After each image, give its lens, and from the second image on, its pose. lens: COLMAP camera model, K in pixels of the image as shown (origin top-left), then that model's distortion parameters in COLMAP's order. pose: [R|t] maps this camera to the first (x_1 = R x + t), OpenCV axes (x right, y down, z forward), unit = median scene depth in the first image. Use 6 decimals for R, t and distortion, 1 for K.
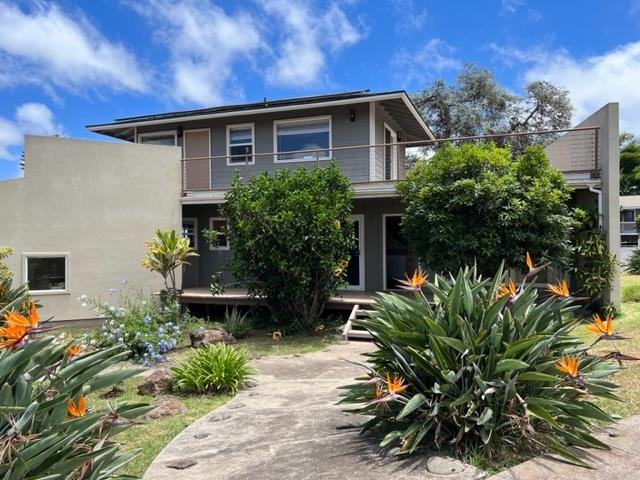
lens RADIAL K [[477.3, 0, 320.0], [0, 477.3, 240.0], [0, 0, 1]] dist [-0.067964, -0.002413]
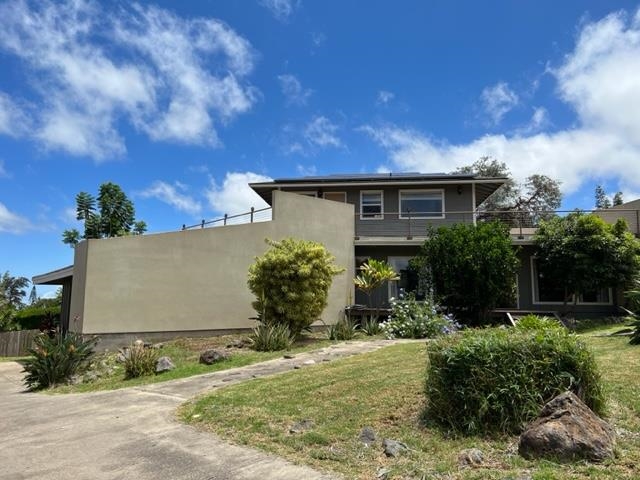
lens RADIAL K [[478.7, 0, 320.0], [0, 478.7, 240.0], [0, 0, 1]] dist [0.120601, -0.207826]
pose [[0.959215, 0.047669, 0.278629, -0.580523], [-0.008974, 0.990317, -0.138531, 0.075950], [-0.282535, 0.130381, 0.950355, -0.211071]]
